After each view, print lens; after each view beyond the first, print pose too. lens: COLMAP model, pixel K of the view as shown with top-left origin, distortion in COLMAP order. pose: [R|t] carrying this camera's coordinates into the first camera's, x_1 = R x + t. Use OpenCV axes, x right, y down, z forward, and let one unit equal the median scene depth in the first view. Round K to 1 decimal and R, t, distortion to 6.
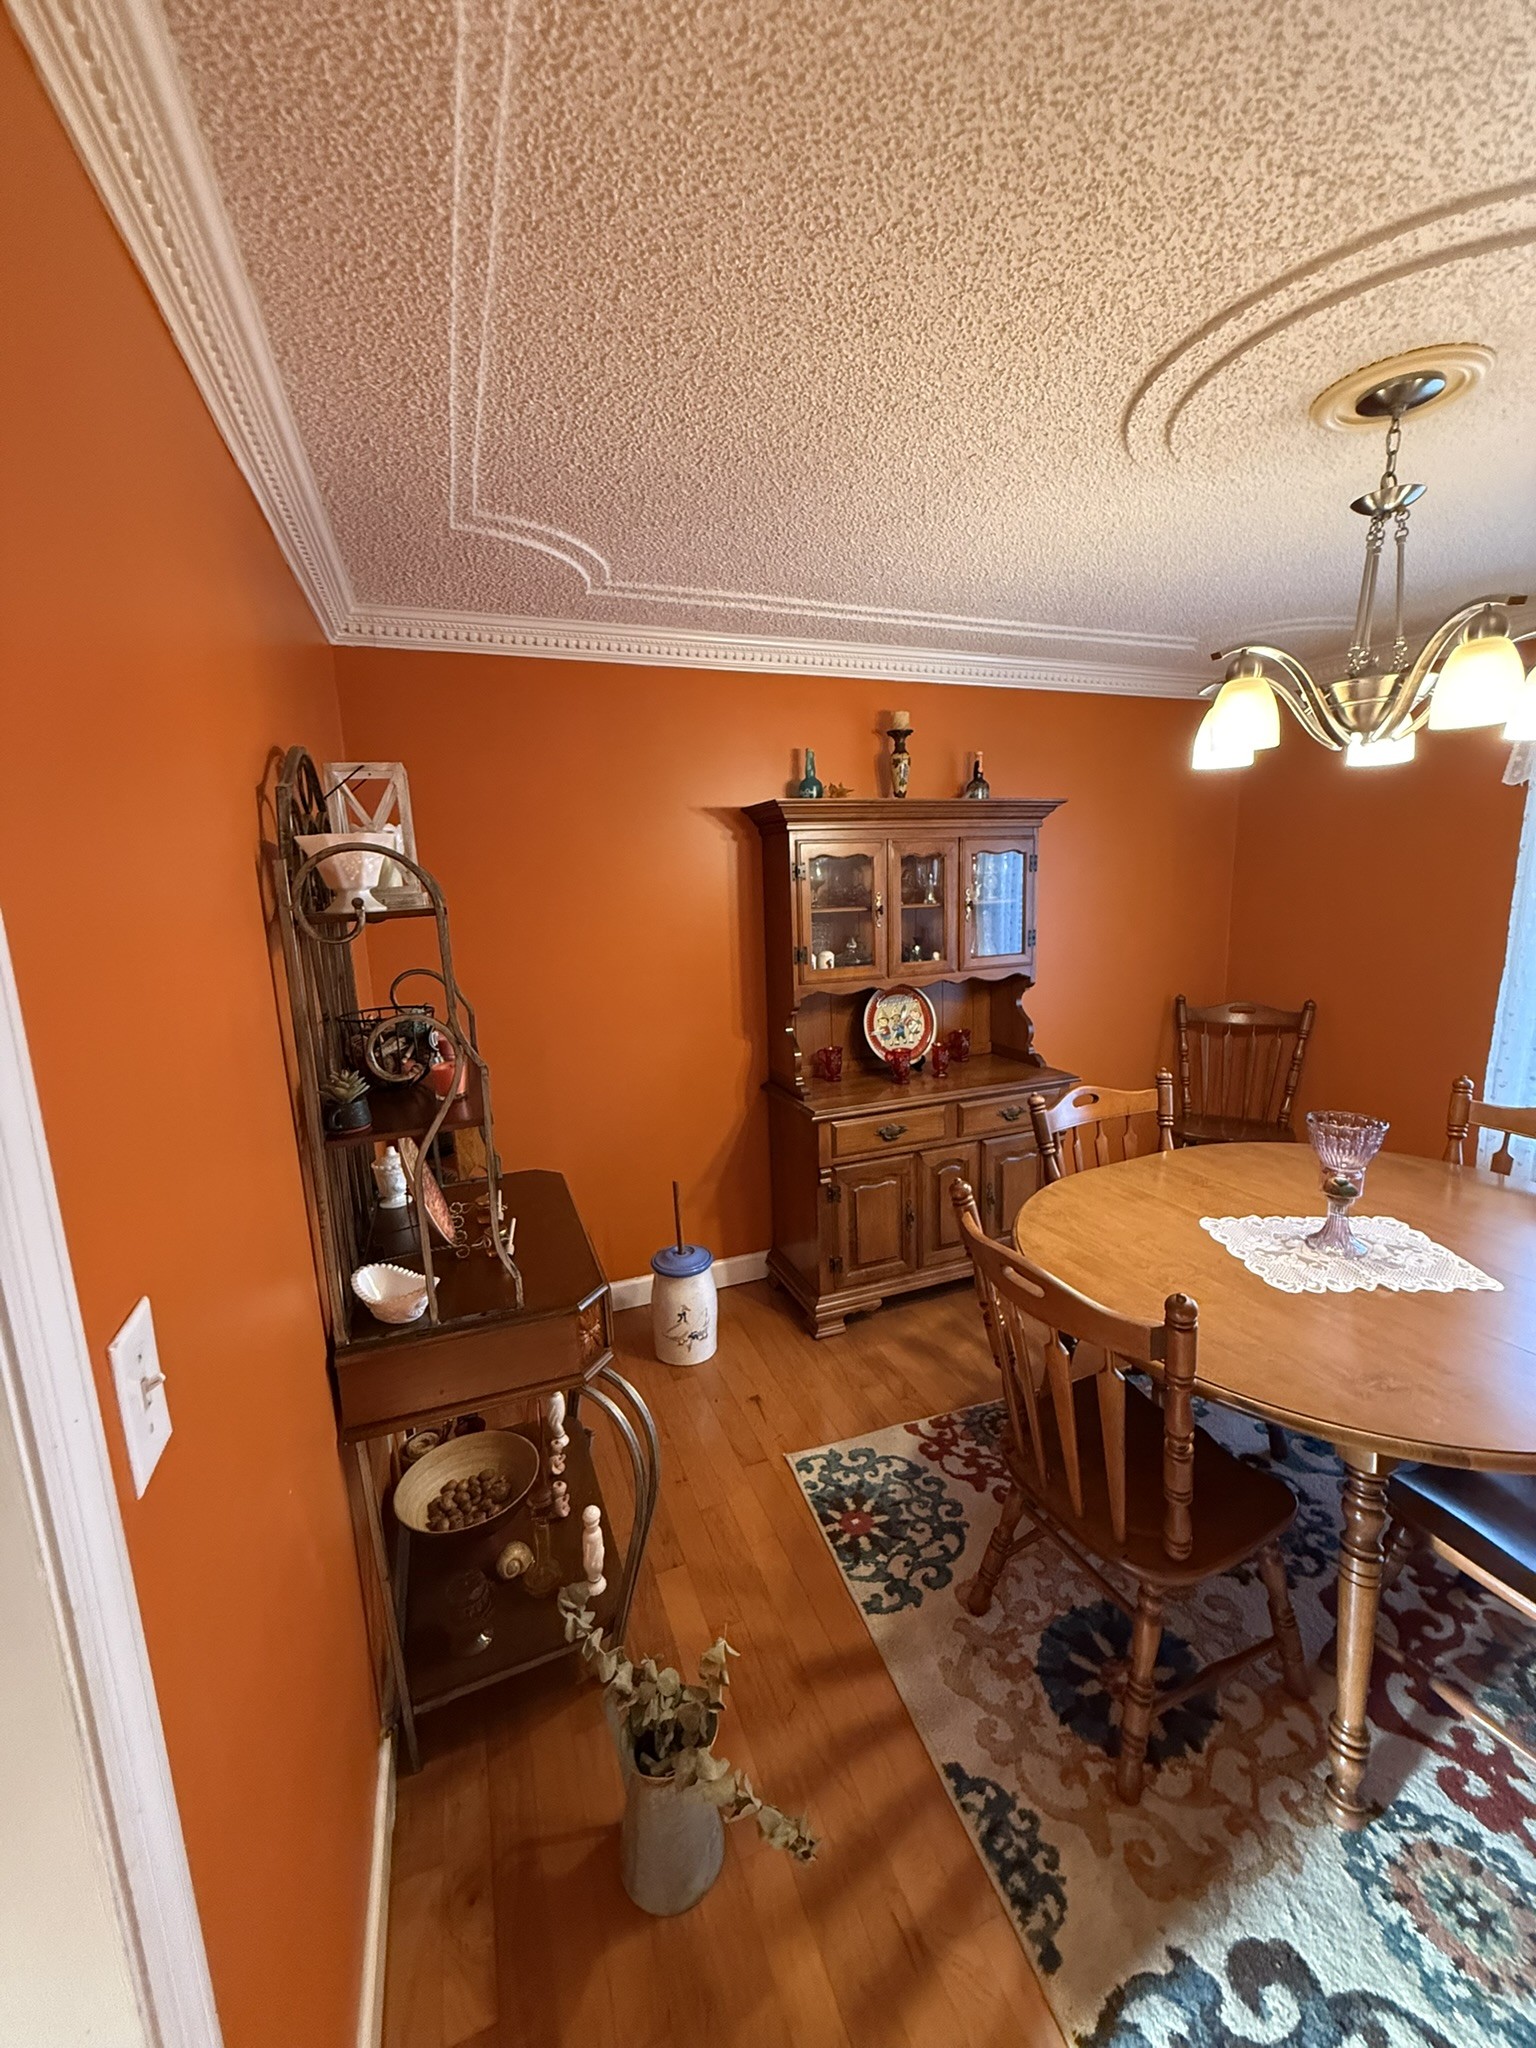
lens RADIAL K [[817.5, 0, 770.9], [0, 817.5, 1014.7], [0, 0, 1]] dist [0.000057, -0.000157]
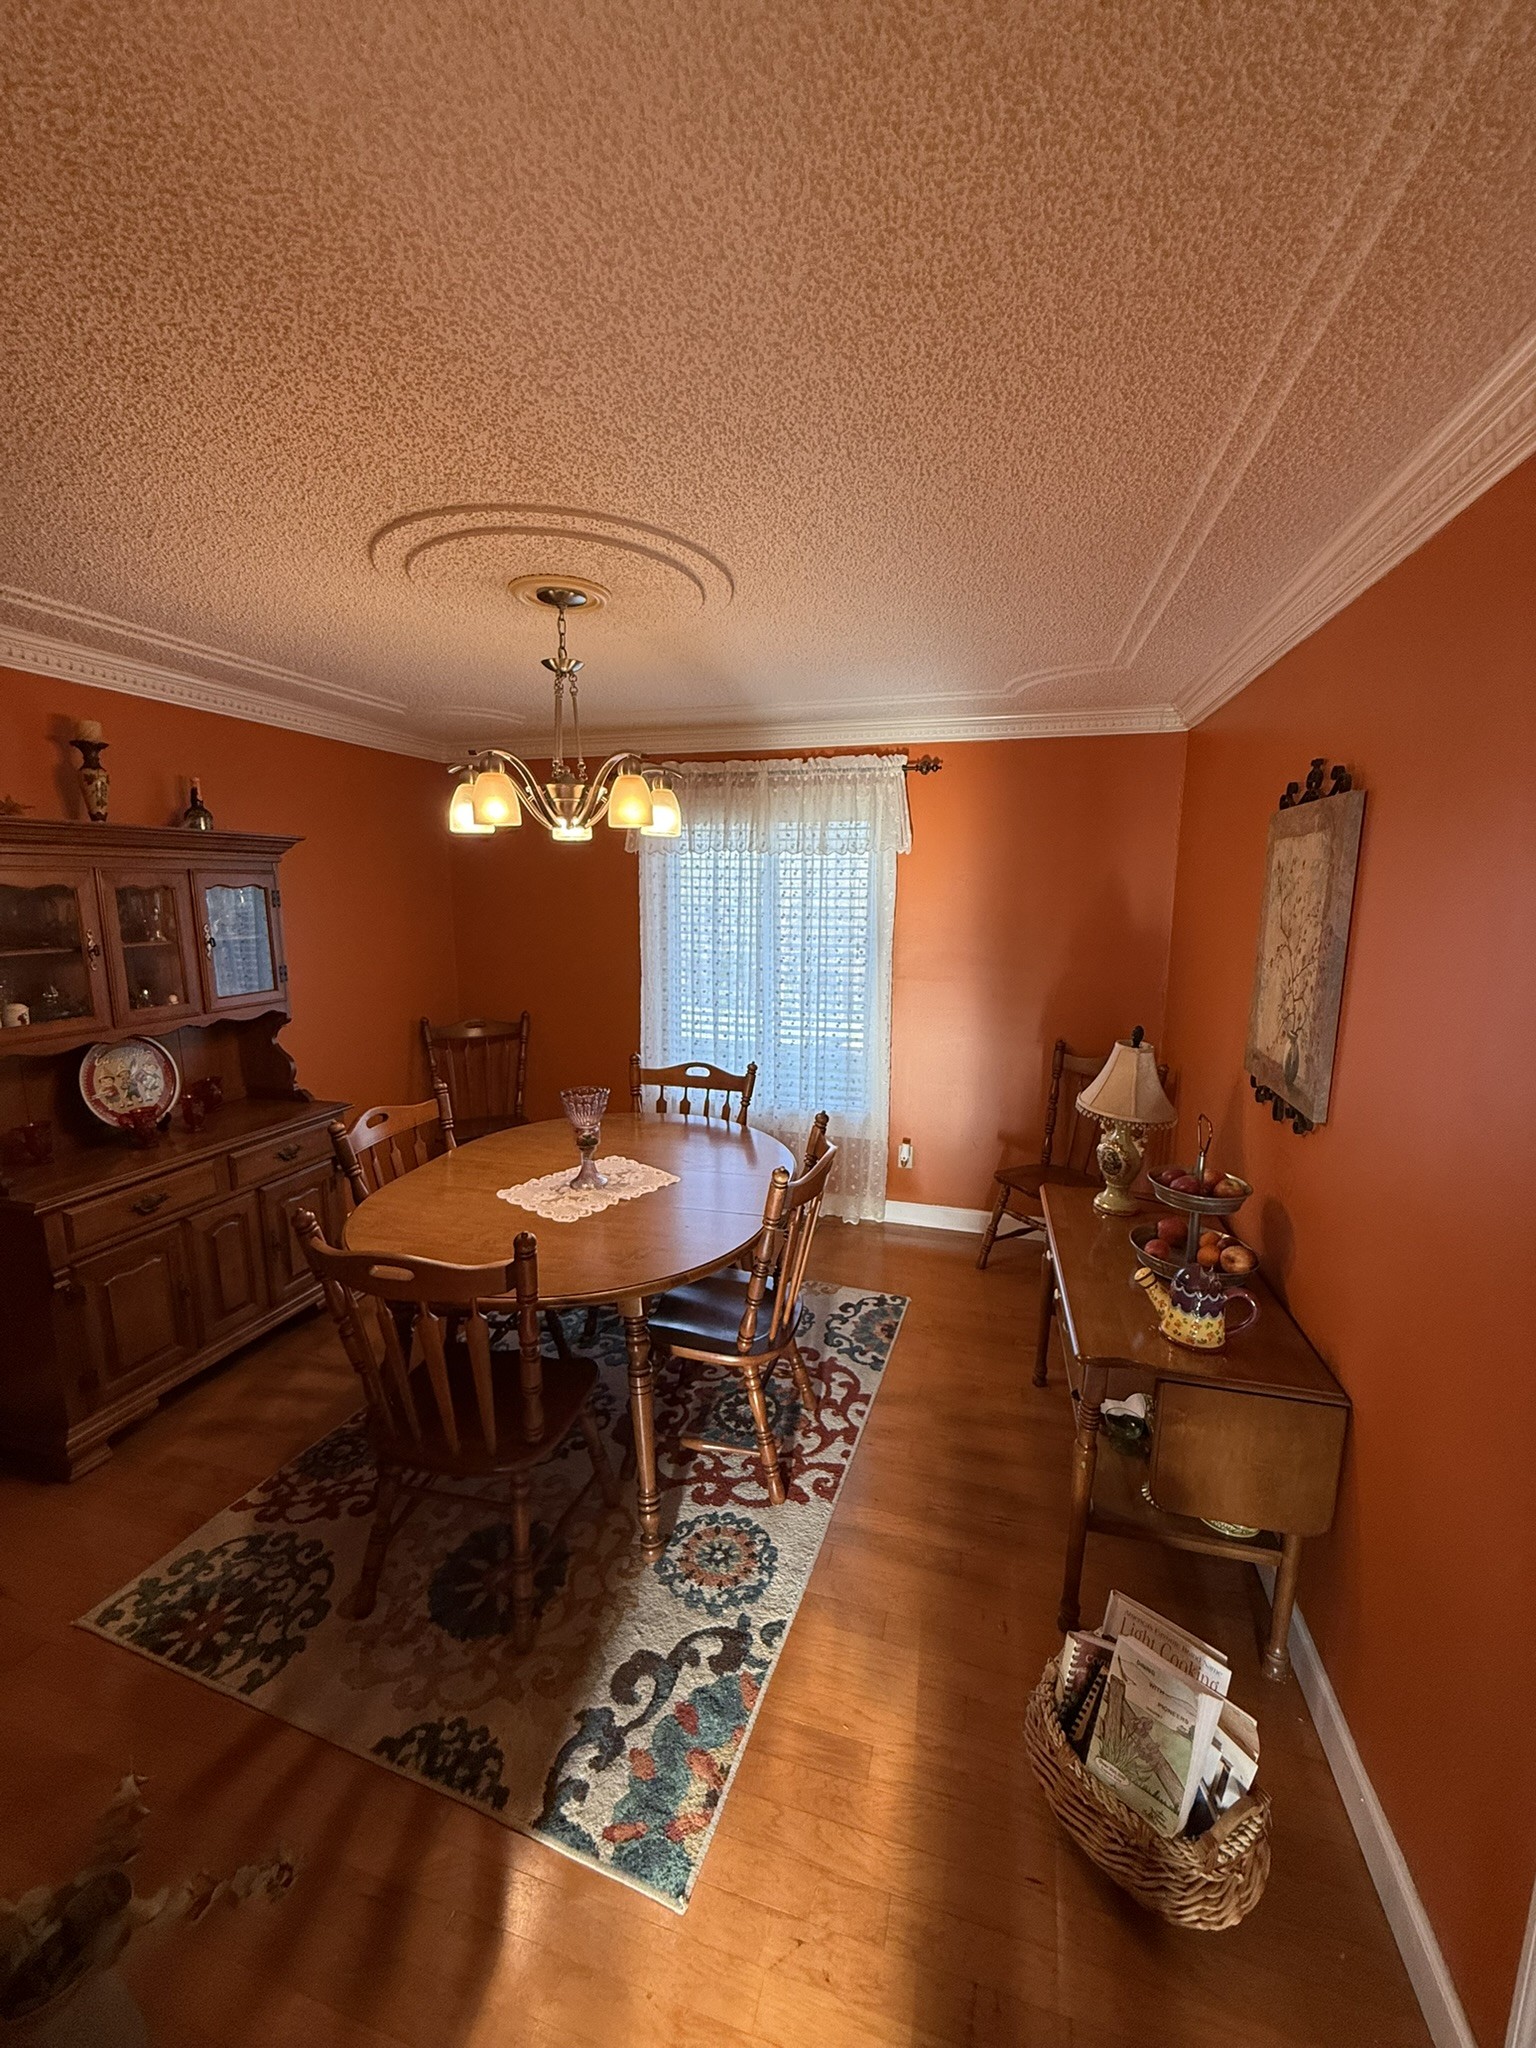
lens RADIAL K [[817.5, 0, 770.9], [0, 817.5, 1014.7], [0, 0, 1]] dist [0.000057, -0.000157]
pose [[0.608448, -0.092537, 0.788180, -0.151867], [0.118953, 0.992592, 0.024709, 0.001191], [-0.784628, 0.078722, 0.614948, -0.094850]]
